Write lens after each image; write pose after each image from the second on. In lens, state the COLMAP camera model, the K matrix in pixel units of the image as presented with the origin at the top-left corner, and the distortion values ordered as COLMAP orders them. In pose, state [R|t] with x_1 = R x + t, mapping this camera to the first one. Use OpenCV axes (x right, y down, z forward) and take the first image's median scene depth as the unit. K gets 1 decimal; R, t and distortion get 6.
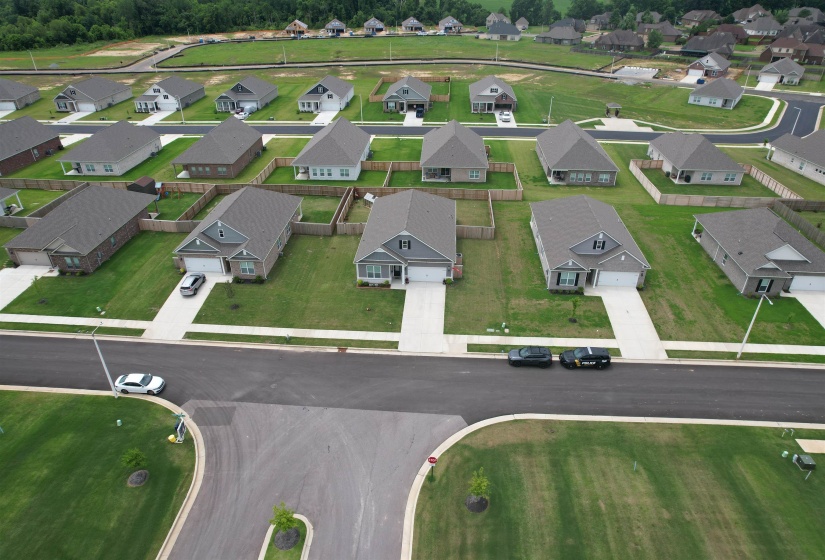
lens RADIAL K [[527.1, 0, 416.0], [0, 527.1, 279.7], [0, 0, 1]] dist [-0.063955, 0.055772]
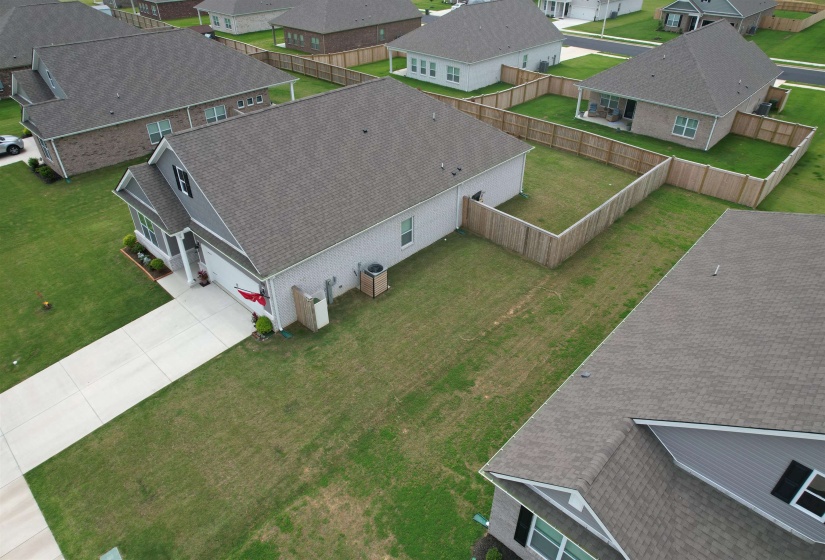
lens RADIAL K [[527.1, 0, 414.1], [0, 527.1, 278.4], [0, 0, 1]] dist [-0.063955, 0.055772]
pose [[0.773566, 0.368293, -0.515709, 0.234347], [-0.334993, 0.928441, 0.160554, -0.087391], [0.537936, 0.048560, 0.841586, 0.595162]]
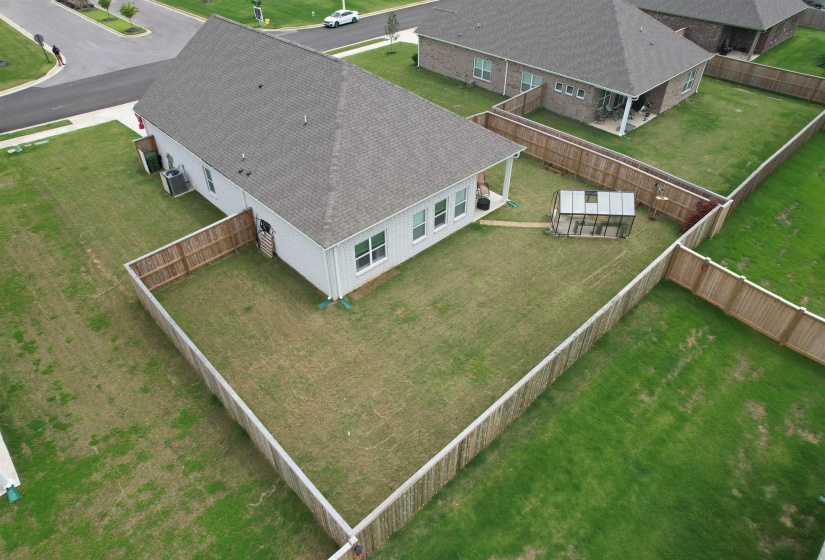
lens RADIAL K [[527.1, 0, 416.3], [0, 527.1, 275.2], [0, 0, 1]] dist [-0.063955, 0.055772]
pose [[-0.671650, 0.468606, -0.573842, 0.185170], [-0.388516, 0.436727, 0.811372, -0.344335], [0.630826, 0.767905, -0.111267, 1.014459]]
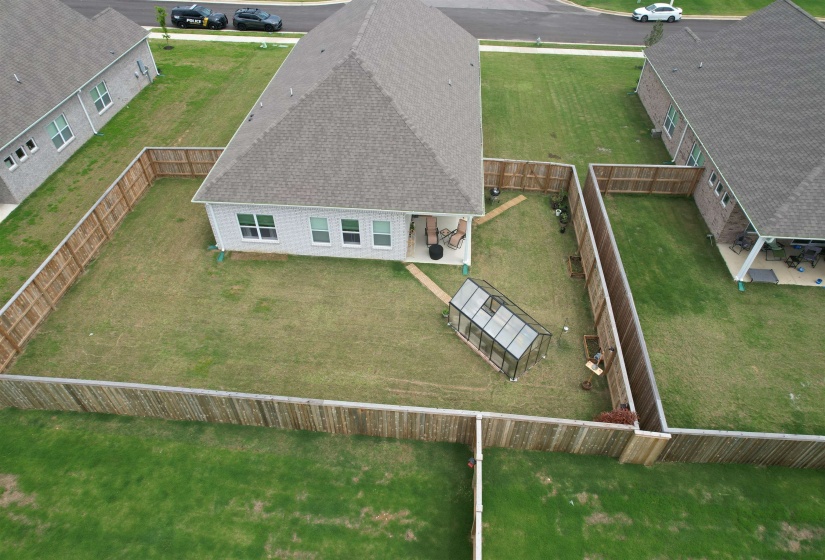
lens RADIAL K [[527.1, 0, 414.1], [0, 527.1, 275.6], [0, 0, 1]] dist [-0.063955, 0.055772]
pose [[-0.999893, -0.012253, 0.007952, -0.043040], [0.004556, 0.255617, 0.966767, -0.389744], [-0.013878, 0.966700, -0.255534, 1.056900]]
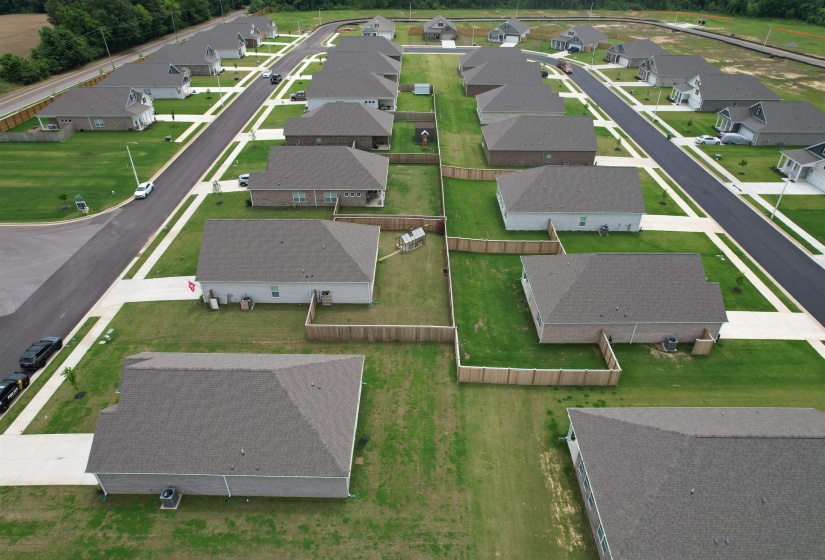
lens RADIAL K [[527.1, 0, 413.9], [0, 527.1, 272.2], [0, 0, 1]] dist [-0.063955, 0.055772]
pose [[0.060556, 0.554498, -0.829979, 0.621018], [-0.523716, 0.725510, 0.446493, -0.477622], [0.849738, 0.407635, 0.334334, 0.770131]]
